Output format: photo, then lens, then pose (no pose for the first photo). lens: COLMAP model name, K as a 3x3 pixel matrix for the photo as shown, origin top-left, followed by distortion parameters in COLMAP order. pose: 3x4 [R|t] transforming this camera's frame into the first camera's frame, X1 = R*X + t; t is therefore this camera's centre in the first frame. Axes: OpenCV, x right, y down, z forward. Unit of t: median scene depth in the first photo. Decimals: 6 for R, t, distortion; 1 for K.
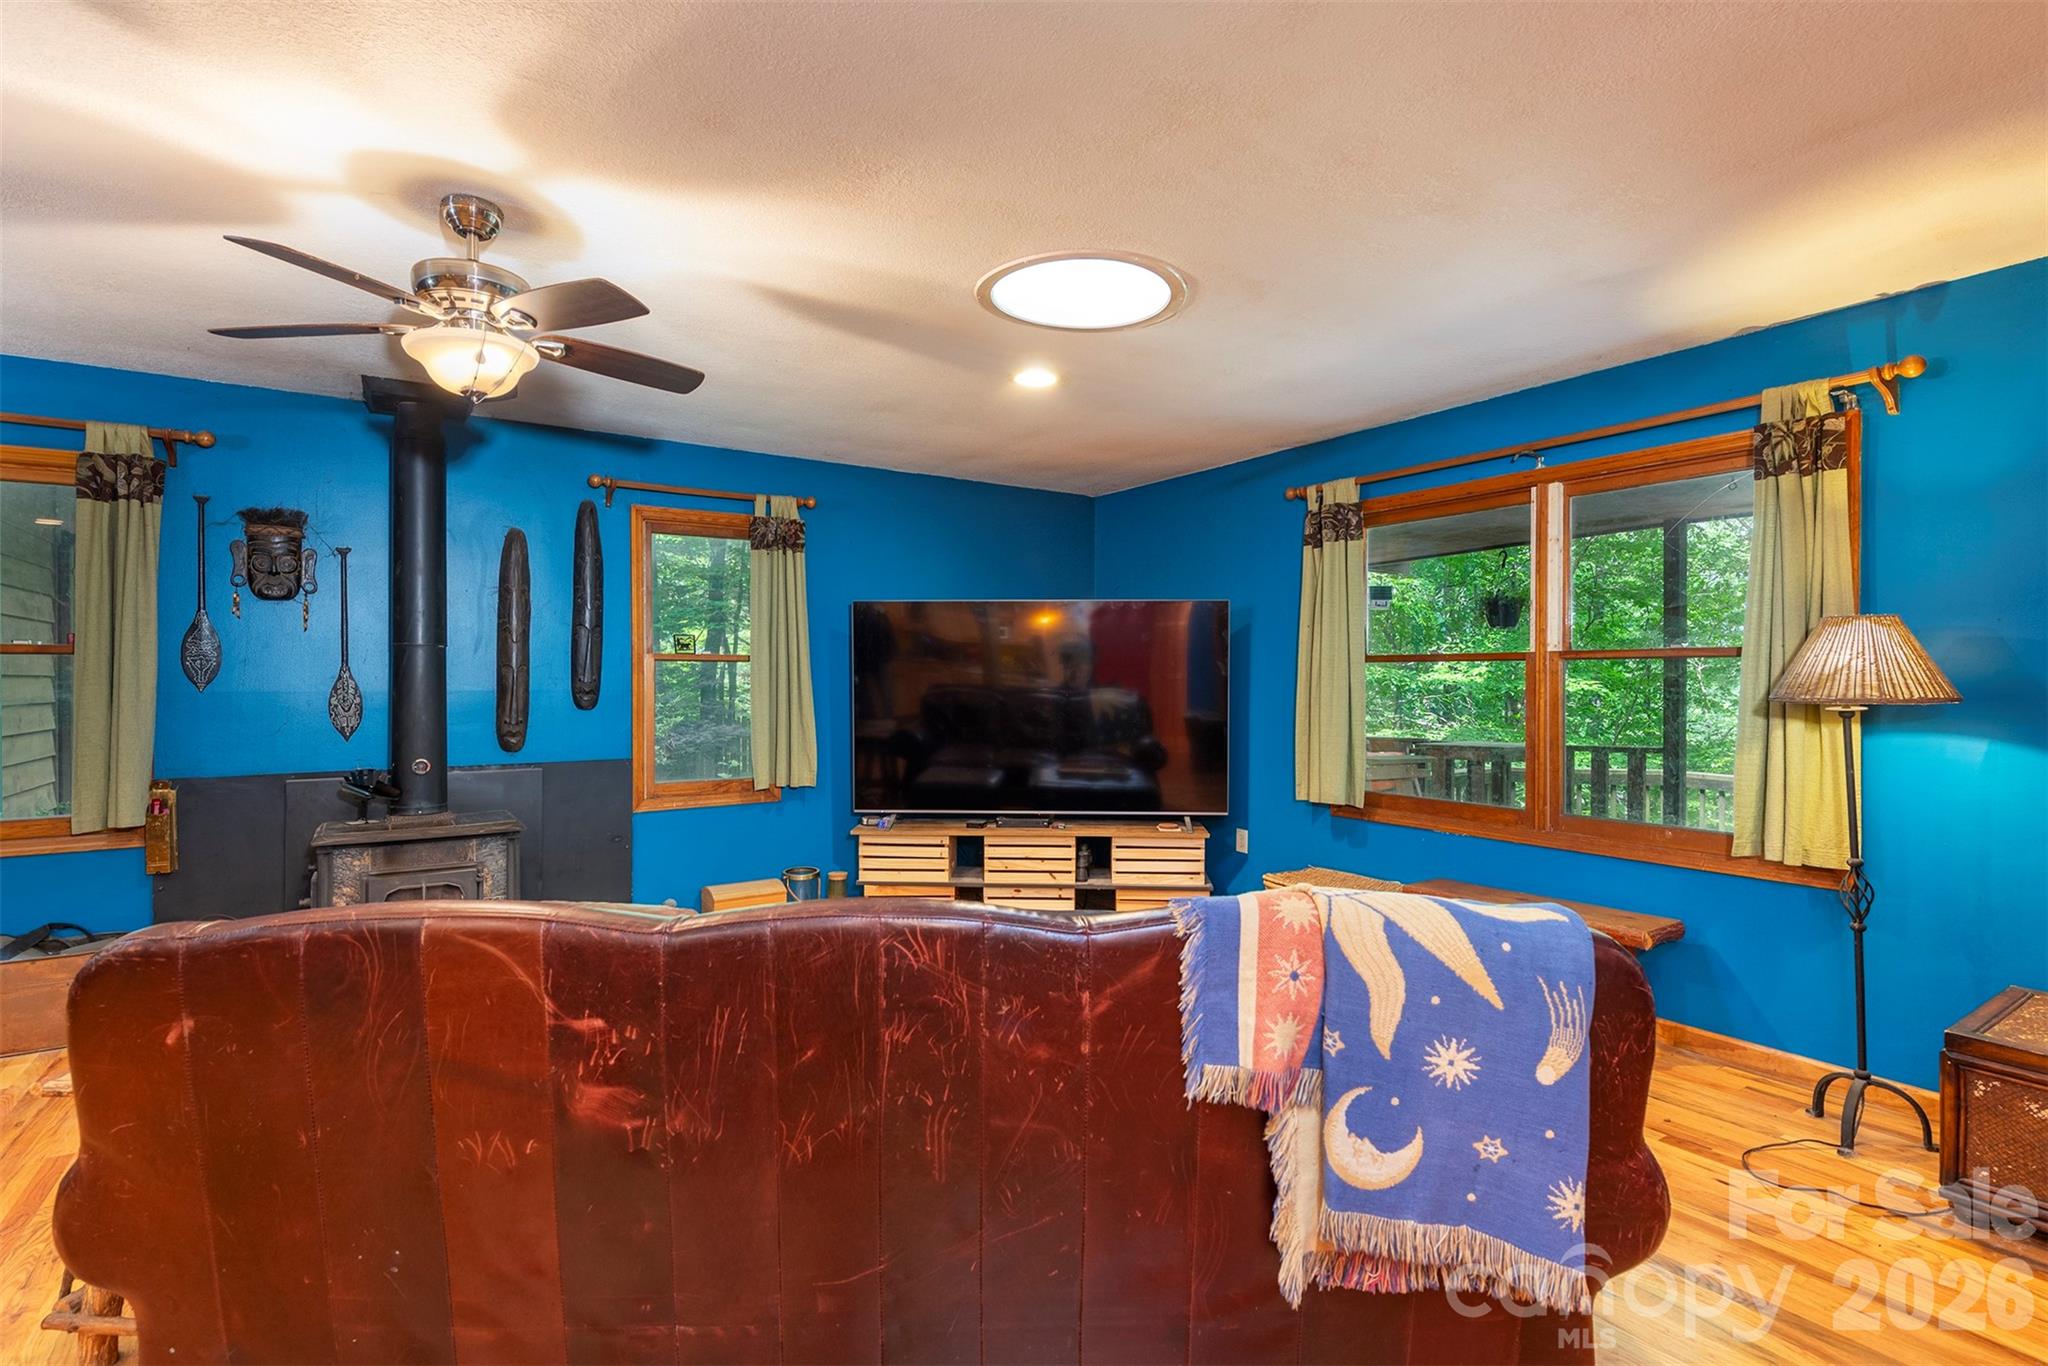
lens RADIAL K [[985.1, 0, 1041.3], [0, 985.1, 681.7], [0, 0, 1]] dist [0.006736, -0.004663]
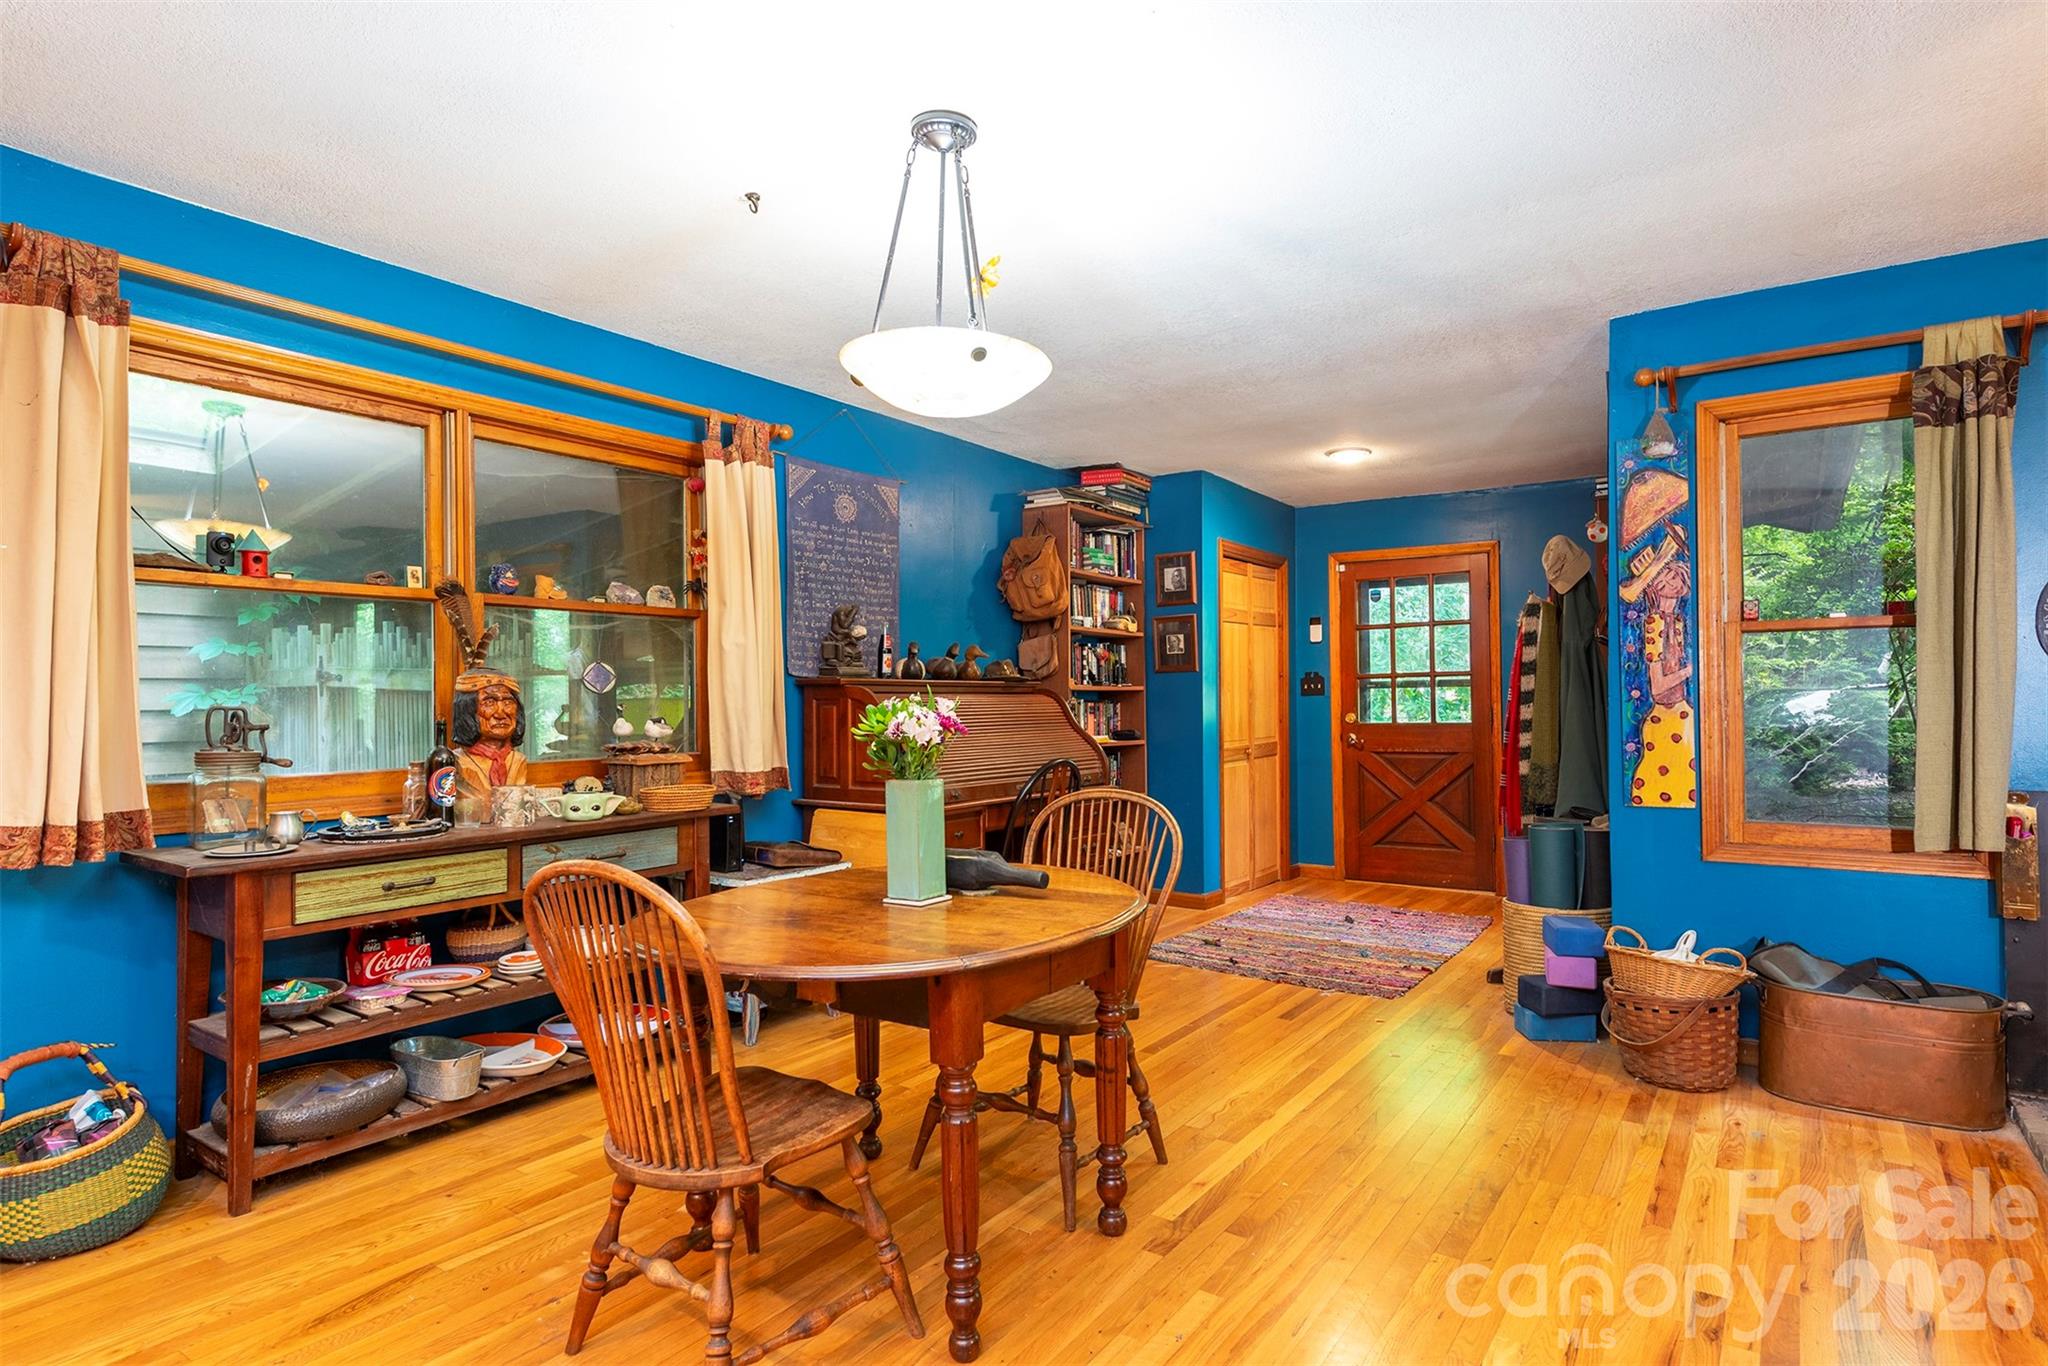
lens RADIAL K [[1093.6, 0, 1040.4], [0, 1093.6, 689.9], [0, 0, 1]] dist [0.013424, -0.008604]
pose [[0.378348, -0.010004, -0.925609, -0.360854], [-0.000594, 0.999939, -0.011050, 0.029224], [0.925663, 0.004730, 0.378319, 0.015251]]
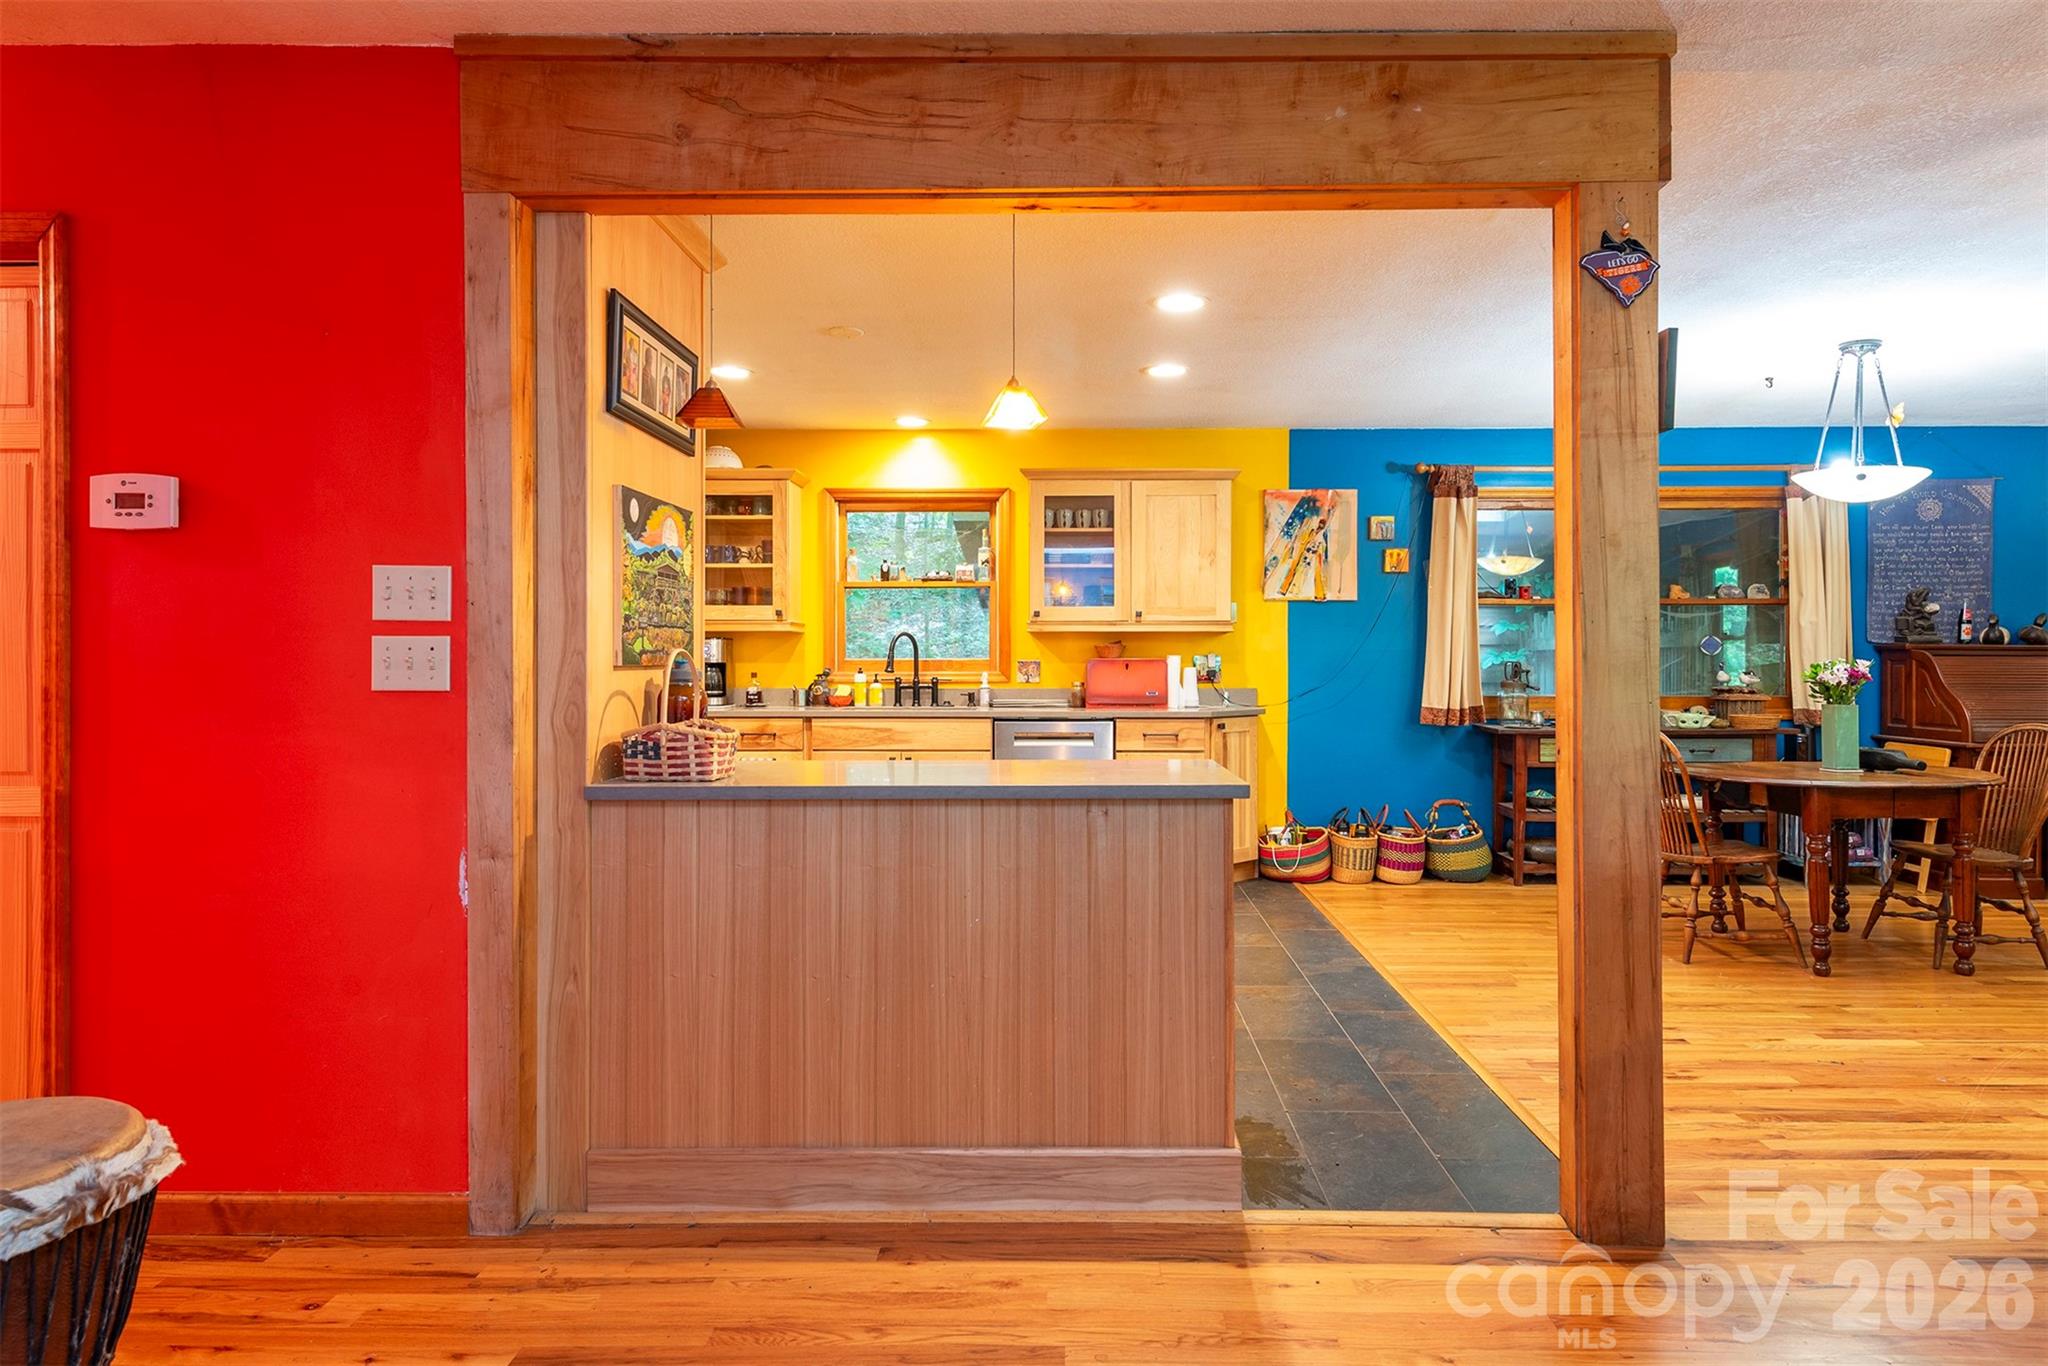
lens RADIAL K [[1192.1, 0, 1058.5], [0, 1192.1, 665.6], [0, 0, 1]] dist [0.024751, -0.016696]
pose [[-0.568351, 0.003636, -0.822778, 0.459386], [-0.007100, 0.999931, 0.009323, 0.027266], [0.822756, 0.011141, -0.568286, 0.210338]]
